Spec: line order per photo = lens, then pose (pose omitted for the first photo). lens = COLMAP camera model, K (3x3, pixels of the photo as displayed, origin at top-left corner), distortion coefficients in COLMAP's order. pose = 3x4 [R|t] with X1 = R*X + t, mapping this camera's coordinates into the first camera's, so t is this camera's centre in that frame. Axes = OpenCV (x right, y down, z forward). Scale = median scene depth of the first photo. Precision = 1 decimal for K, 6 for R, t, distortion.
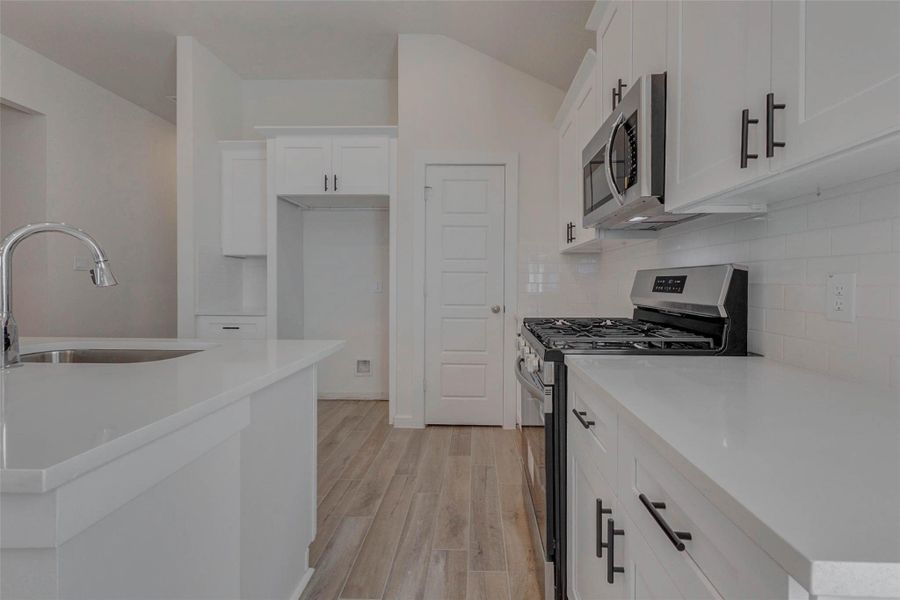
lens RADIAL K [[399.7, 0, 455.5], [0, 399.7, 281.5], [0, 0, 1]] dist [0.013520, -0.000006]
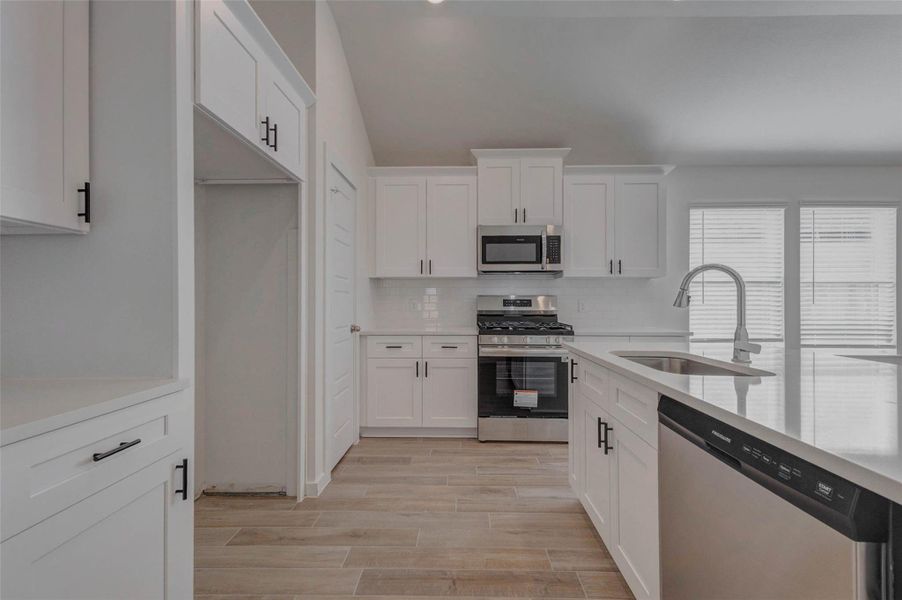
lens RADIAL K [[405.4, 0, 457.5], [0, 405.4, 298.5], [0, 0, 1]] dist [0.014405, -0.000003]
pose [[-0.020548, -0.008781, 0.999750, -1.546140], [-0.003665, 0.999955, 0.008708, -0.031923], [-0.999782, -0.003485, -0.020579, 1.243725]]
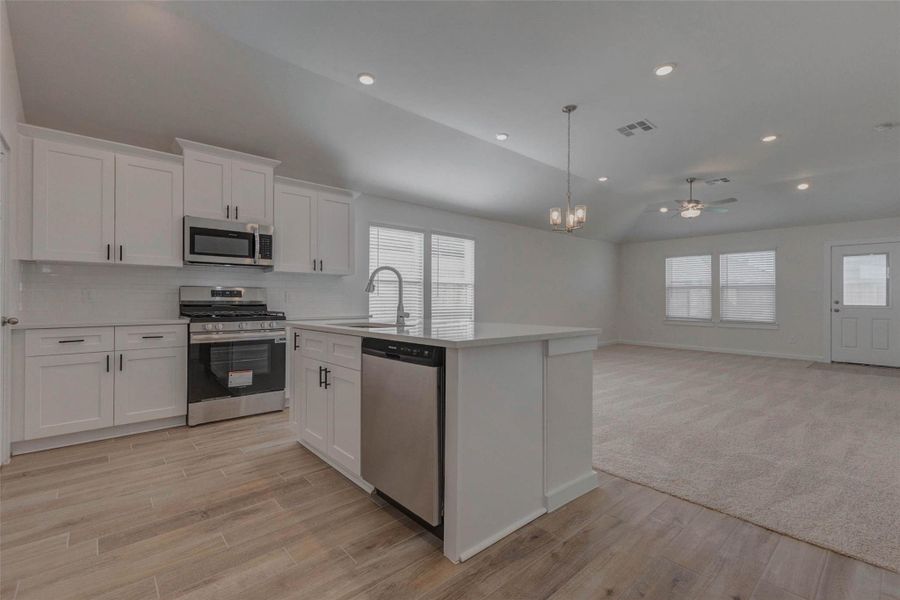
lens RADIAL K [[404.5, 0, 456.5], [0, 404.5, 298.5], [0, 0, 1]] dist [0.014405, -0.000003]
pose [[-0.693436, -0.011344, 0.720429, -1.919667], [-0.013384, 0.999906, 0.002863, 0.009747], [-0.720394, -0.007657, -0.693523, 1.516709]]
